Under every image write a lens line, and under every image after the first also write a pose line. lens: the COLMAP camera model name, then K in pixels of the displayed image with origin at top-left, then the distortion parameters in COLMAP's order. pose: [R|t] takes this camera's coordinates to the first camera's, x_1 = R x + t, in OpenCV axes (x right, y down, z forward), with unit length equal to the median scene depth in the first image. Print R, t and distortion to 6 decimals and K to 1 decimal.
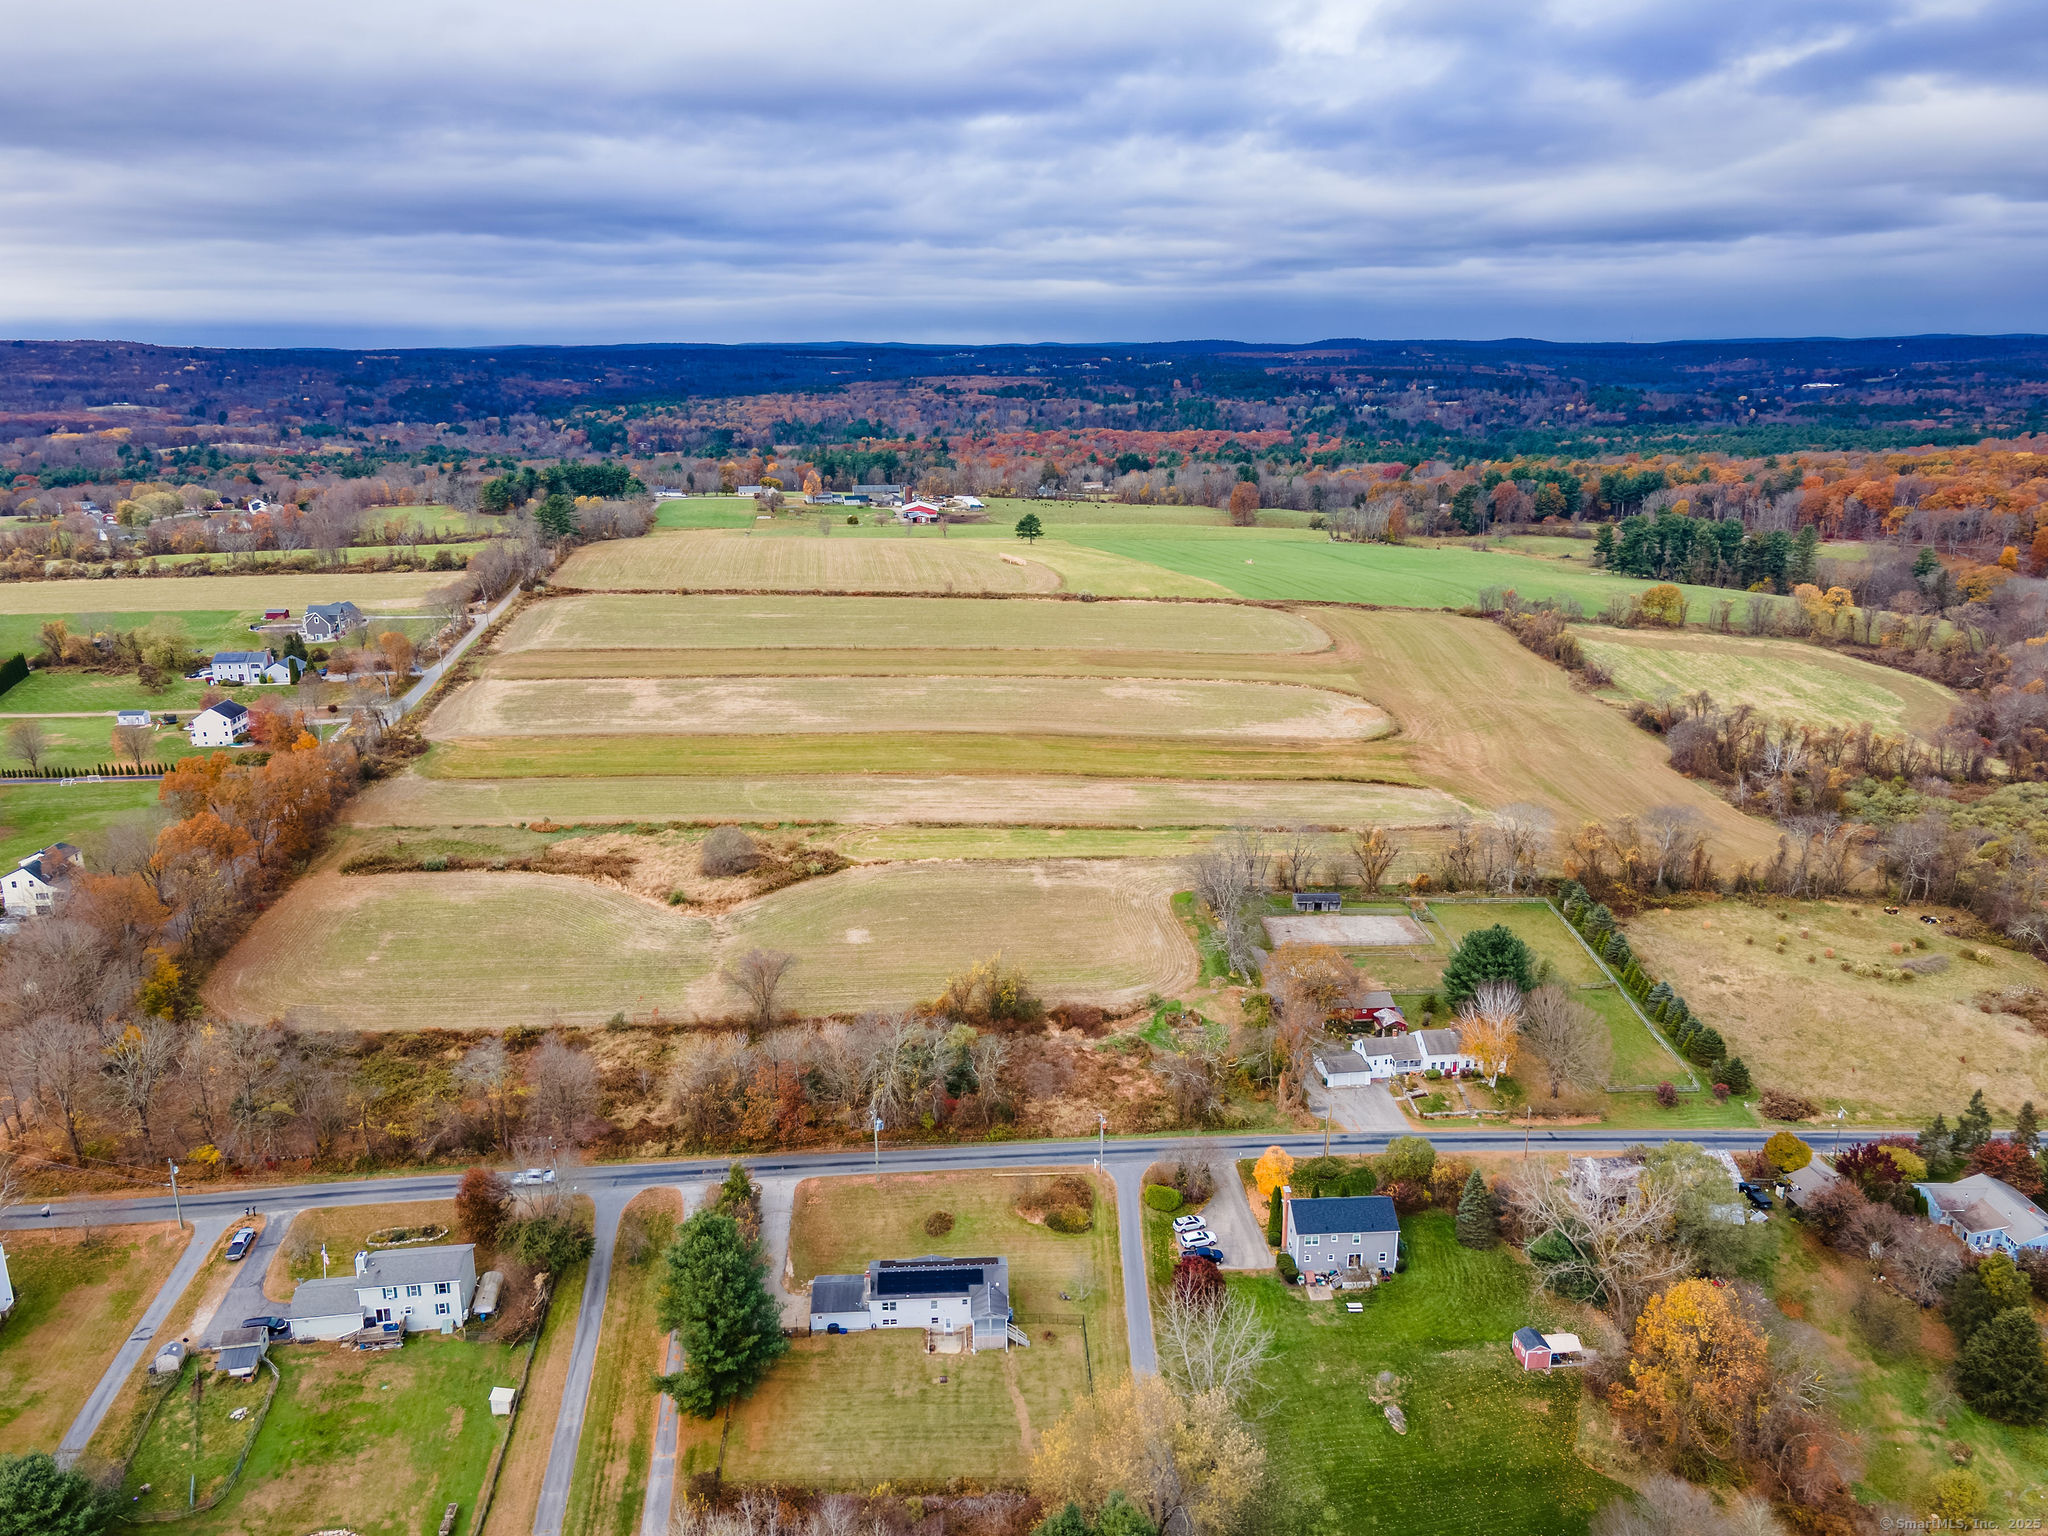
lens RADIAL K [[1519.4, 0, 1028.7], [0, 1519.4, 757.3], [0, 0, 1]] dist [0.043924, -0.001658]
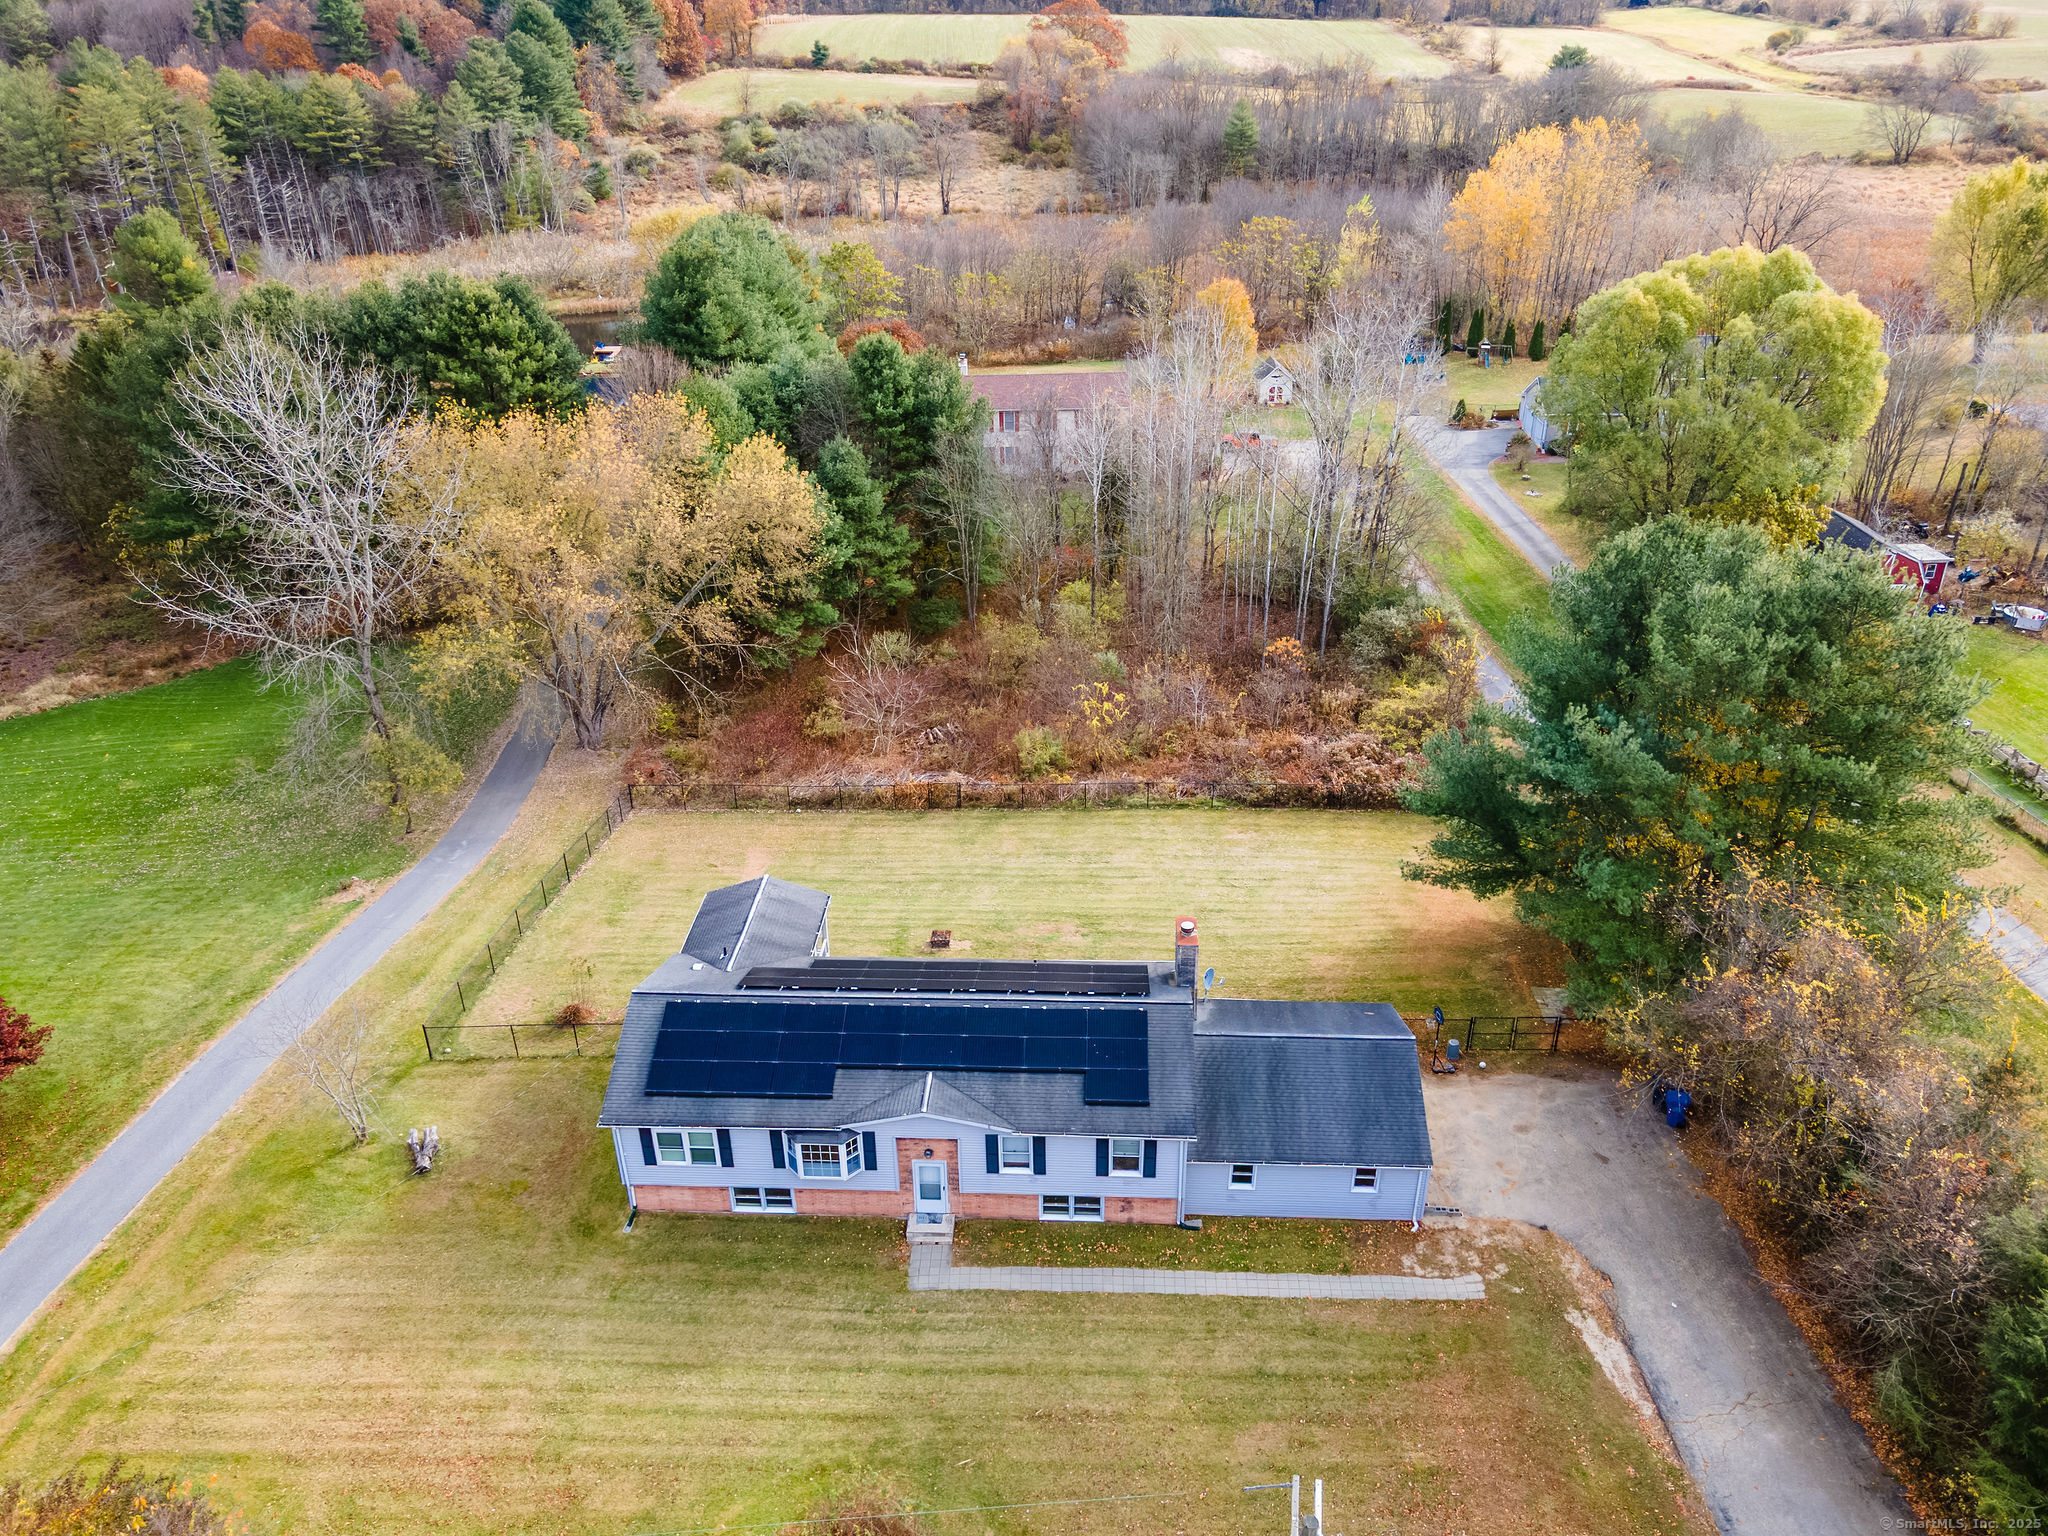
lens RADIAL K [[1519.4, 0, 1022.6], [0, 1519.4, 770.0], [0, 0, 1]] dist [0.043924, -0.001658]
pose [[-0.994567, -0.032715, 0.098820, -0.097981], [0.043600, 0.731123, 0.680851, 0.136232], [-0.094524, 0.681461, -0.725725, 1.121080]]
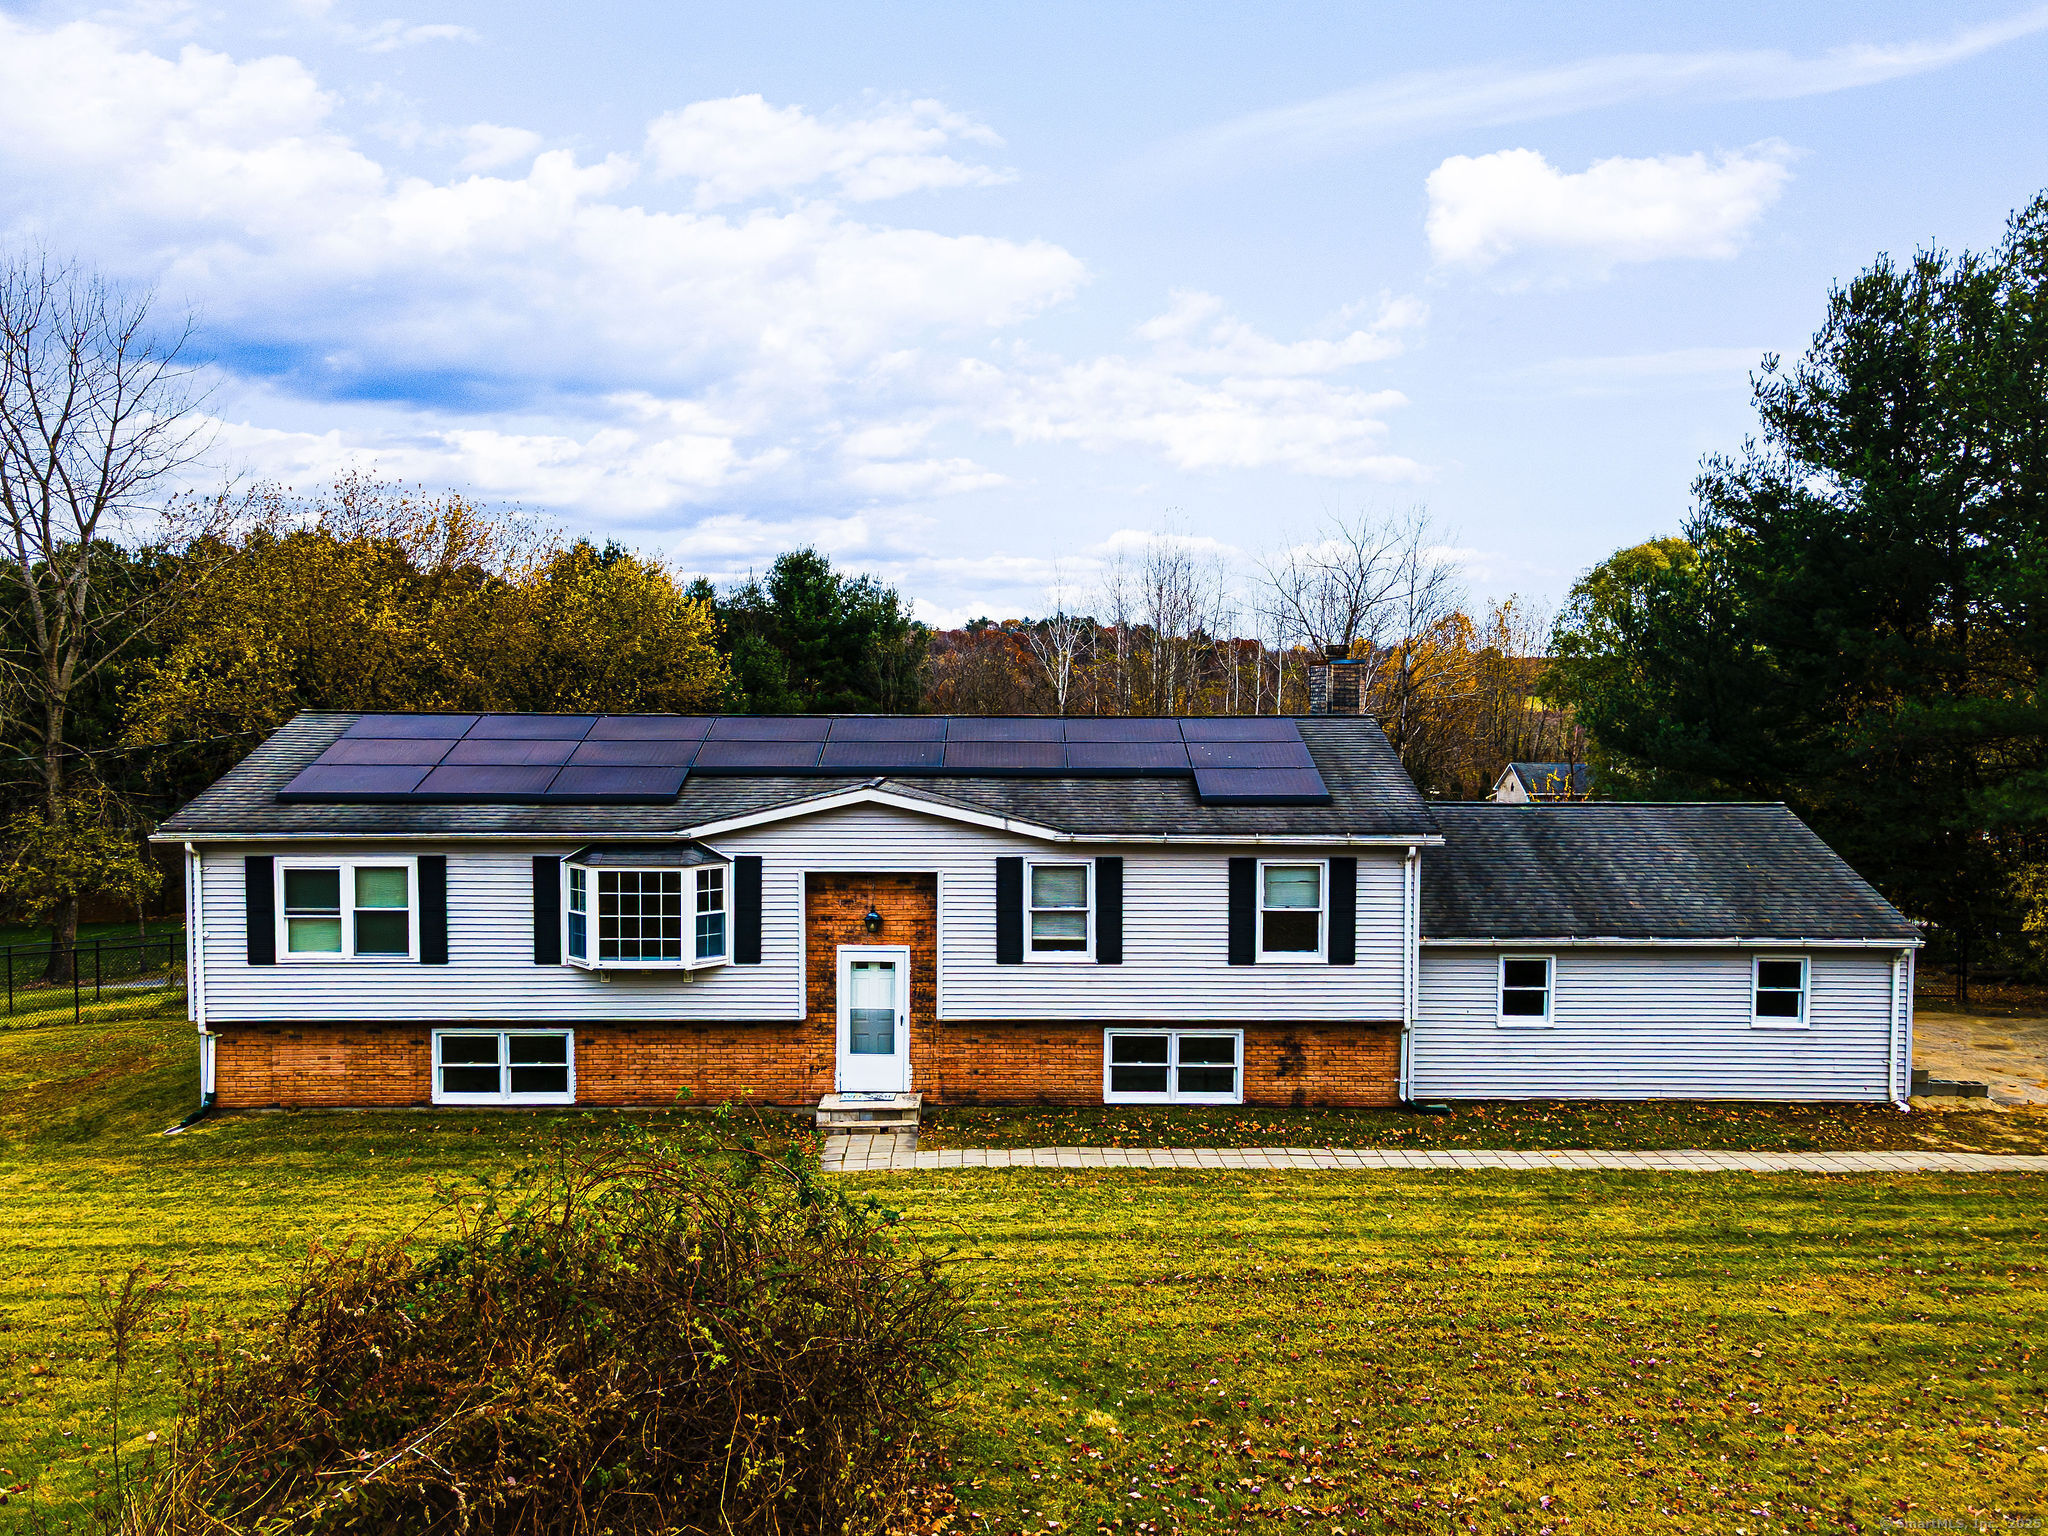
lens RADIAL K [[1519.4, 0, 1013.2], [0, 1519.4, 785.7], [0, 0, 1]] dist [0.043924, -0.001658]
pose [[-0.998974, -0.003888, 0.045112, -0.077991], [0.010279, 0.950822, 0.309568, 0.291055], [-0.044097, 0.309714, -0.949807, 1.094480]]
